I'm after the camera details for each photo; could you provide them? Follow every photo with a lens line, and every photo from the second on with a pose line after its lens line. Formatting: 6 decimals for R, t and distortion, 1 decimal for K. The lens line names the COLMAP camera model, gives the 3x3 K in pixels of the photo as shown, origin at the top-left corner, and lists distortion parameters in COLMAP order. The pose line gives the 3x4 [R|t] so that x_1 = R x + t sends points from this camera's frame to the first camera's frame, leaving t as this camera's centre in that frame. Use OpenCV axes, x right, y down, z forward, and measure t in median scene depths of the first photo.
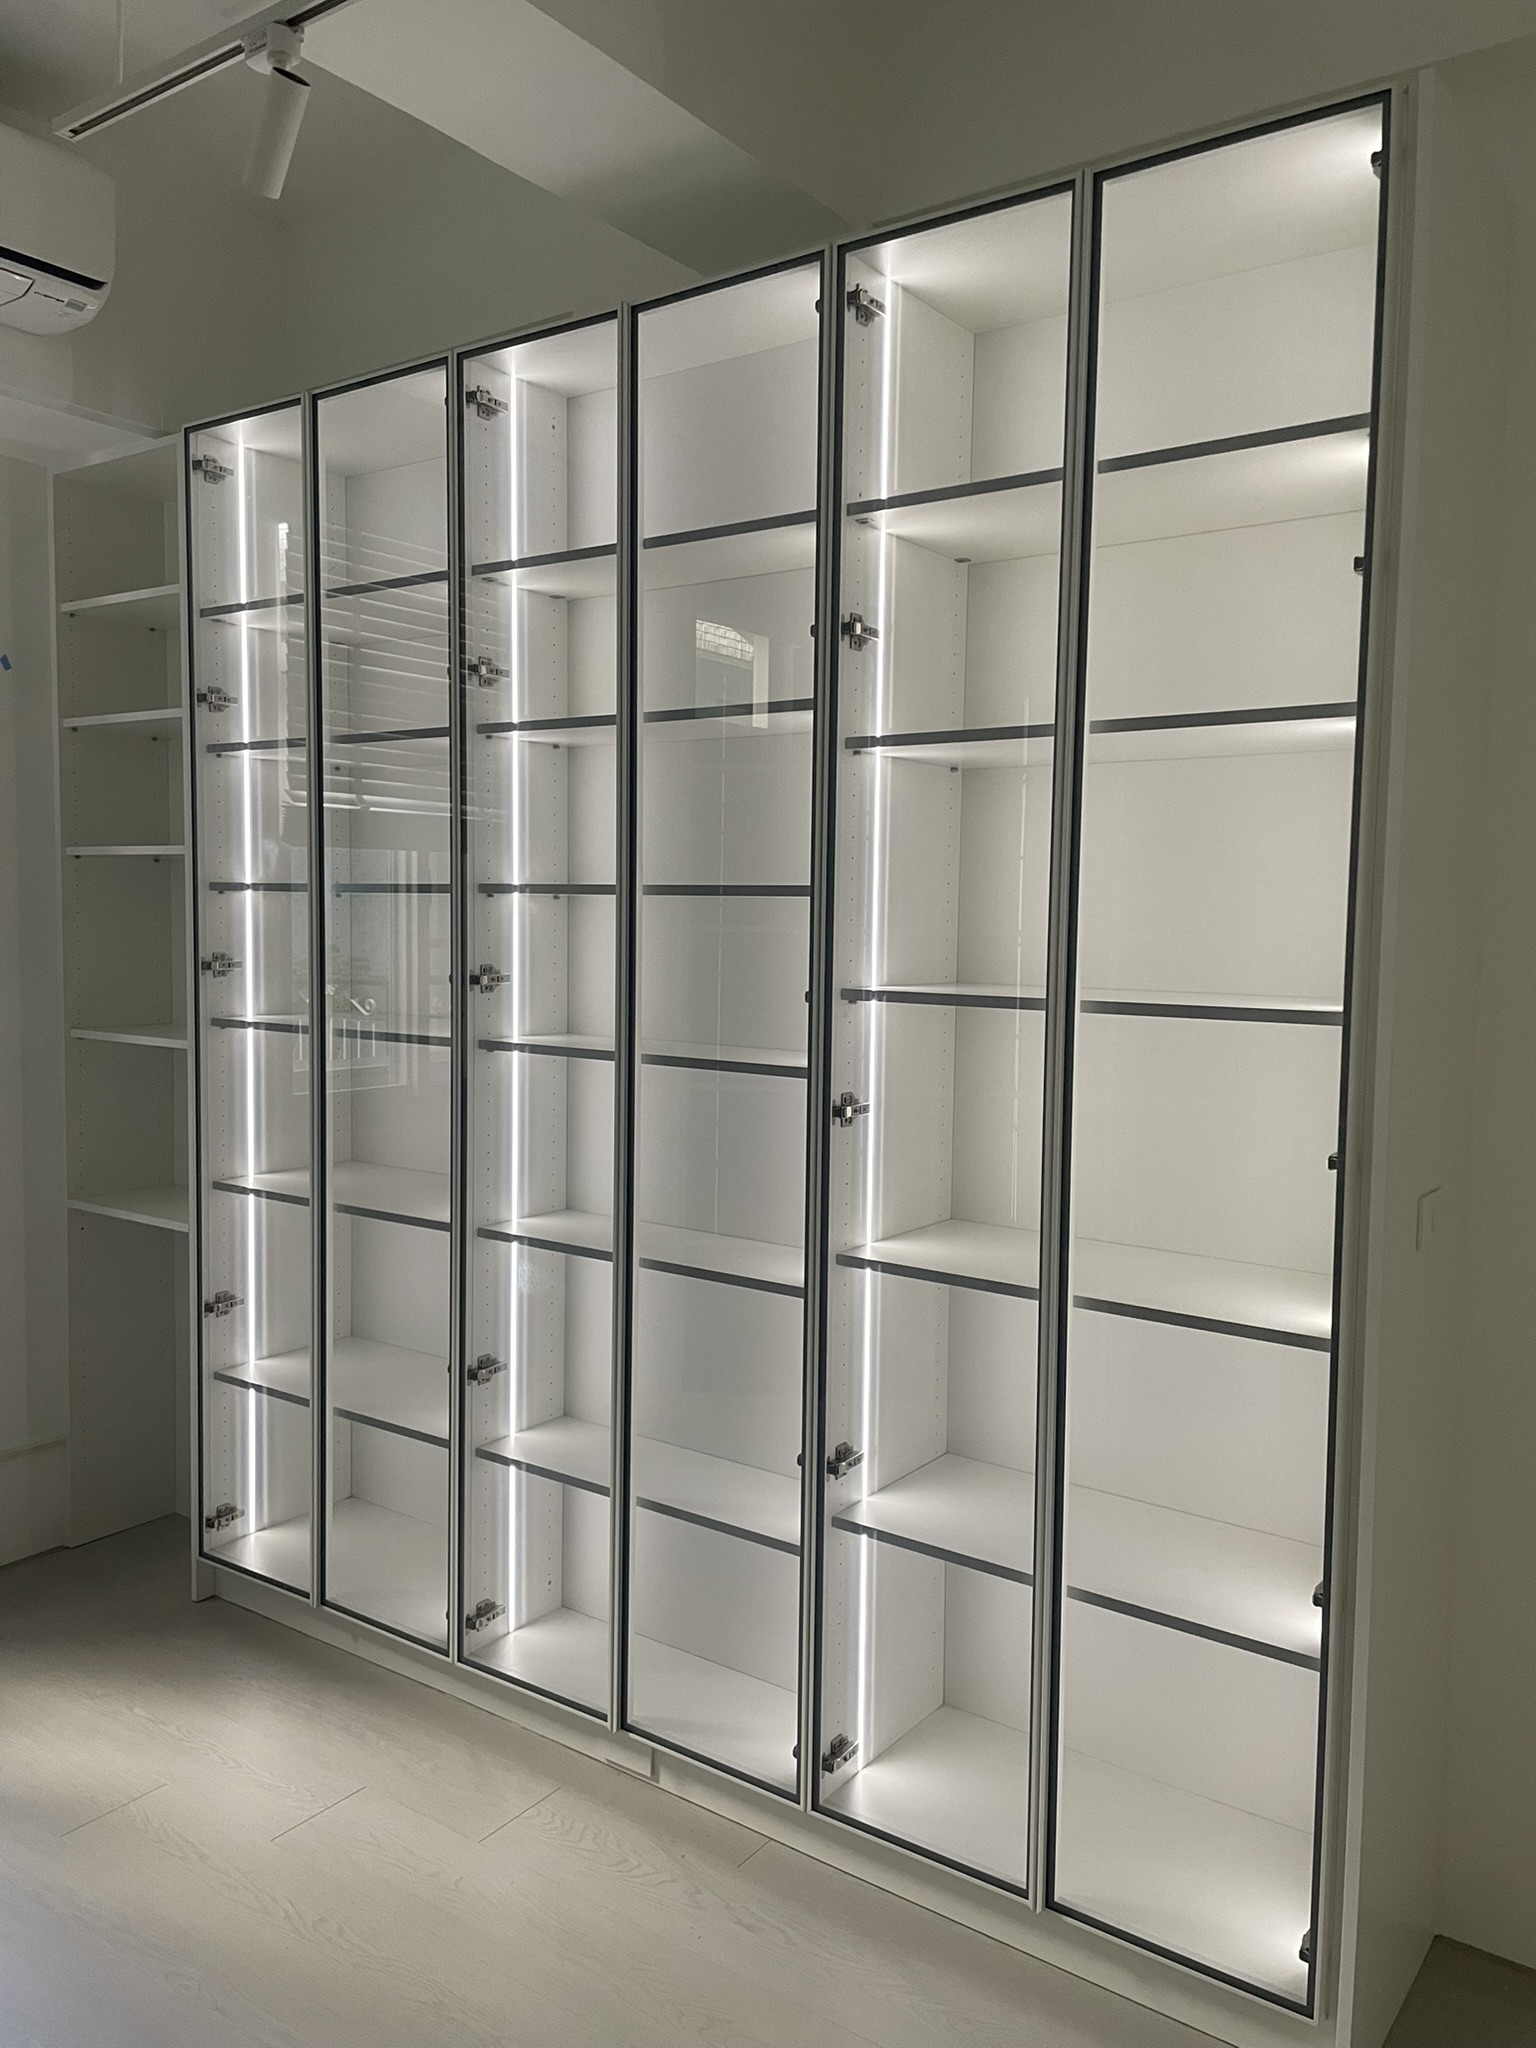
lens RADIAL K [[1559.5, 0, 768.0], [0, 1559.5, 1024.0], [0, 0, 1]] dist [0.082240, -0.107278]
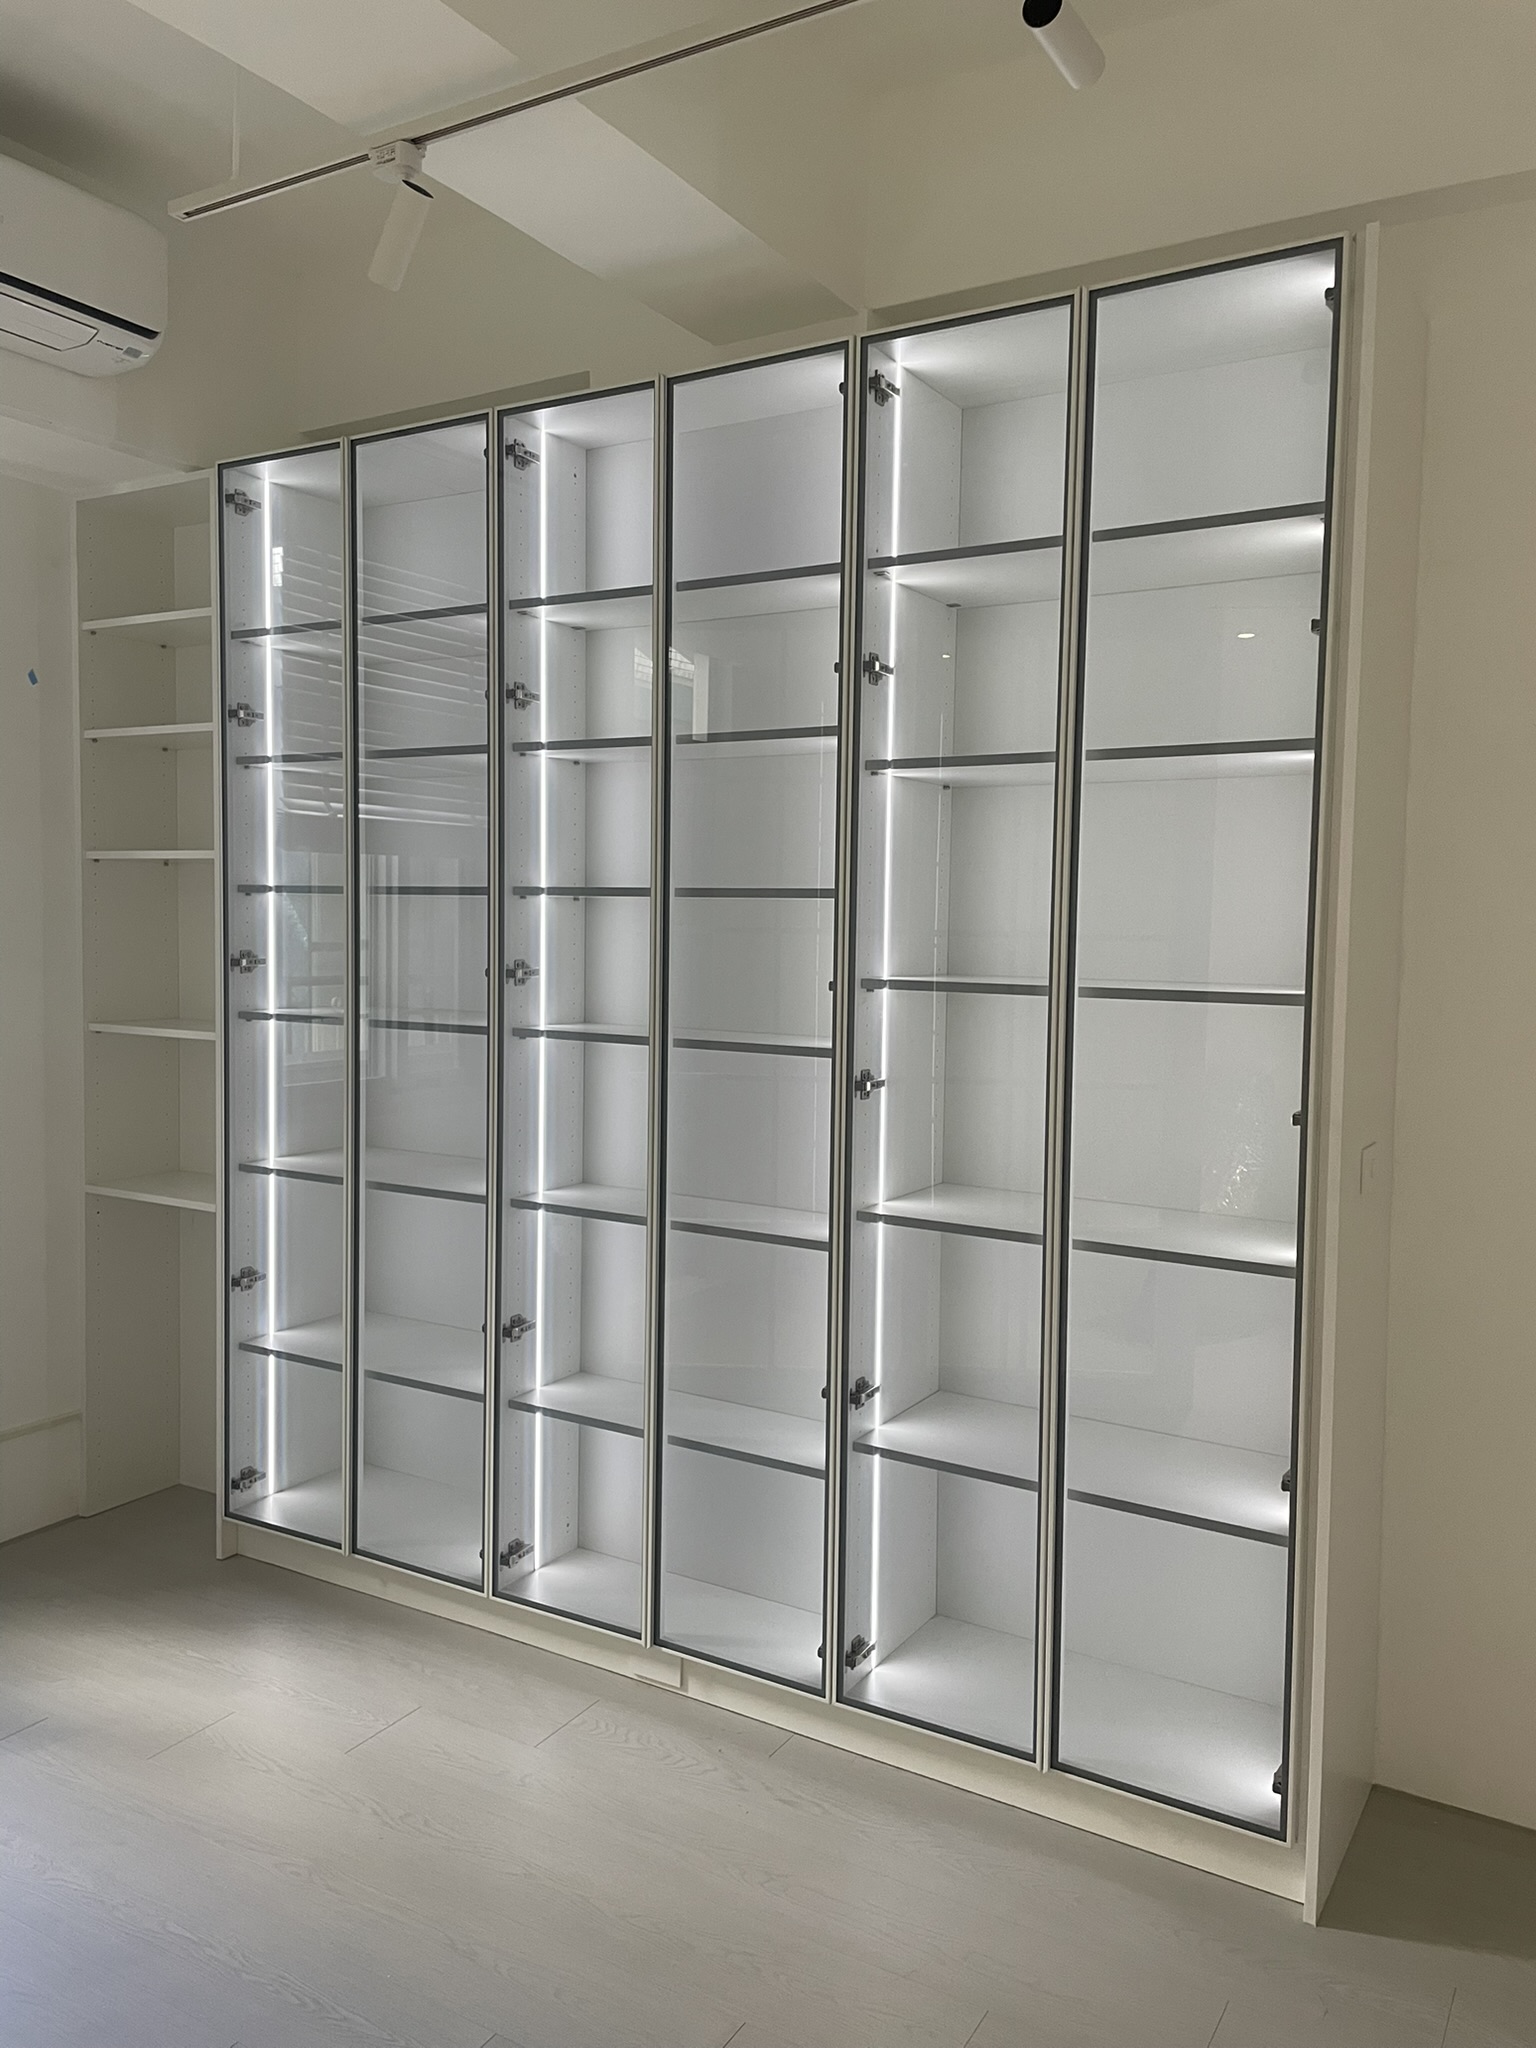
lens RADIAL K [[1556.2, 0, 764.1], [0, 1556.2, 1010.3], [0, 0, 1]] dist [0.082791, -0.106970]
pose [[0.996605, -0.003877, 0.082241, -0.101767], [0.004808, 0.999927, -0.011122, 0.011058], [-0.082192, 0.011480, 0.996550, -0.114544]]
